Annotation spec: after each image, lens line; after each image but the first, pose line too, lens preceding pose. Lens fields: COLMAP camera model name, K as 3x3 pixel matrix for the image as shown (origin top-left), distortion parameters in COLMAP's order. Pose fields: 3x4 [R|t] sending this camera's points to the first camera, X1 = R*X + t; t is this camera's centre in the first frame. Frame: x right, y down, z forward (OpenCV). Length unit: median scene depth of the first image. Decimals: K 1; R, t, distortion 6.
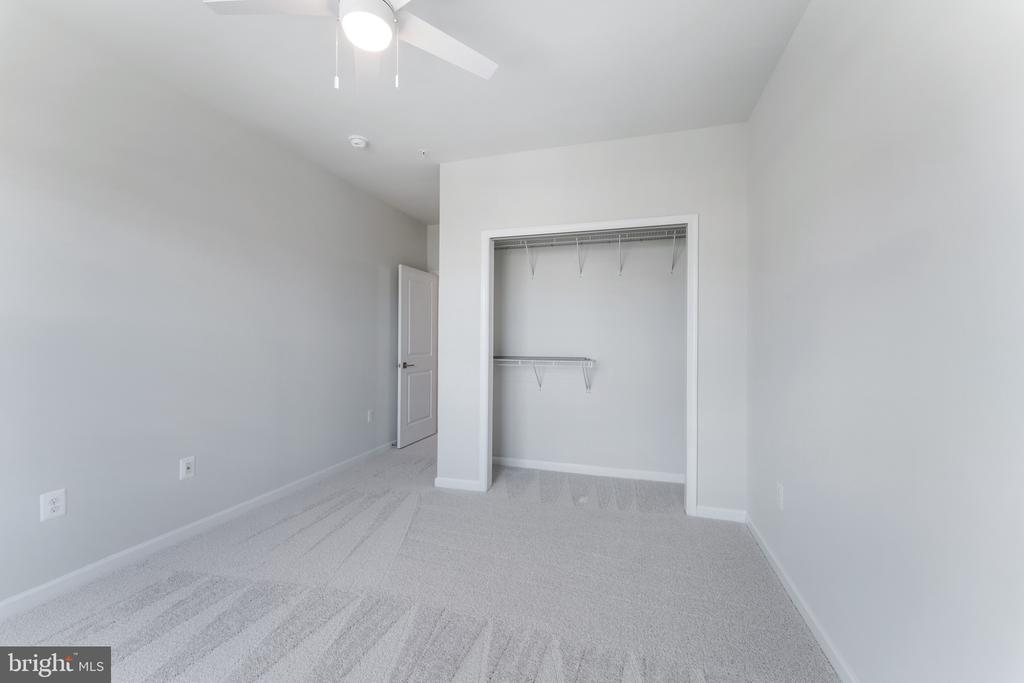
lens RADIAL K [[410.6, 0, 517.0], [0, 410.6, 339.5], [0, 0, 1]] dist [-0.000406, 0.000609]
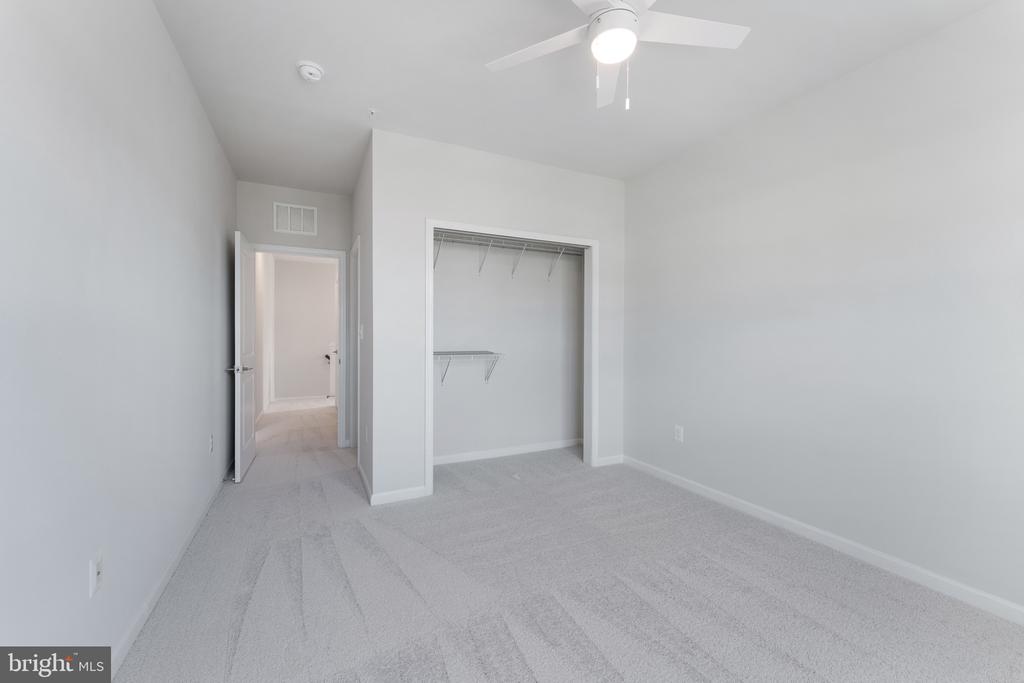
lens RADIAL K [[410.6, 0, 517.0], [0, 410.6, 339.5], [0, 0, 1]] dist [-0.000406, 0.000609]
pose [[0.733673, -0.009673, 0.679434, -0.568843], [-0.001271, 0.999877, 0.015607, -0.004072], [-0.679501, -0.012313, 0.733571, 0.170212]]
